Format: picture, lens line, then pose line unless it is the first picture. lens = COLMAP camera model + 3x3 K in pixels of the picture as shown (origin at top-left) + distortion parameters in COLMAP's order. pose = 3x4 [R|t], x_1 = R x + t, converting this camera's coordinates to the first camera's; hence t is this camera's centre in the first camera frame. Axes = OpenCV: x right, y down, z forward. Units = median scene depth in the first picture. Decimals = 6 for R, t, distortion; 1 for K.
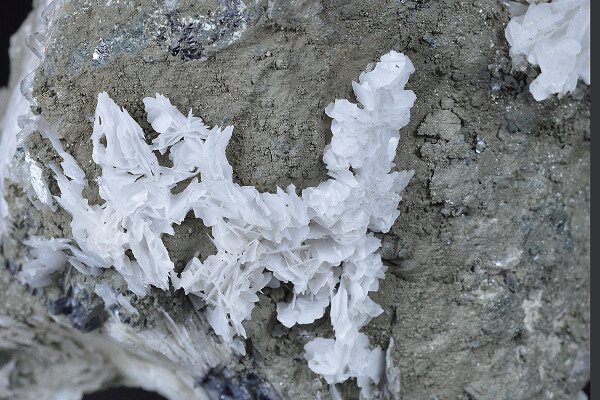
lens RADIAL K [[1695.6, 0, 298.9], [0, 1695.6, 200.9], [0, 0, 1]] dist [-0.099777, 0.000000]
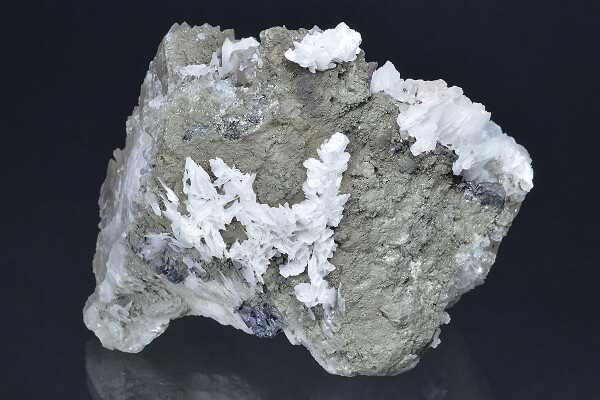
lens RADIAL K [[1695.6, 0, 300.5], [0, 1695.6, 199.5], [0, 0, 1]] dist [-0.099777, 0.000000]
pose [[0.999587, -0.018371, 0.022101, -0.029986], [0.018375, 0.999831, 0.000044, -0.012603], [-0.022098, 0.000363, 0.999756, -0.901224]]
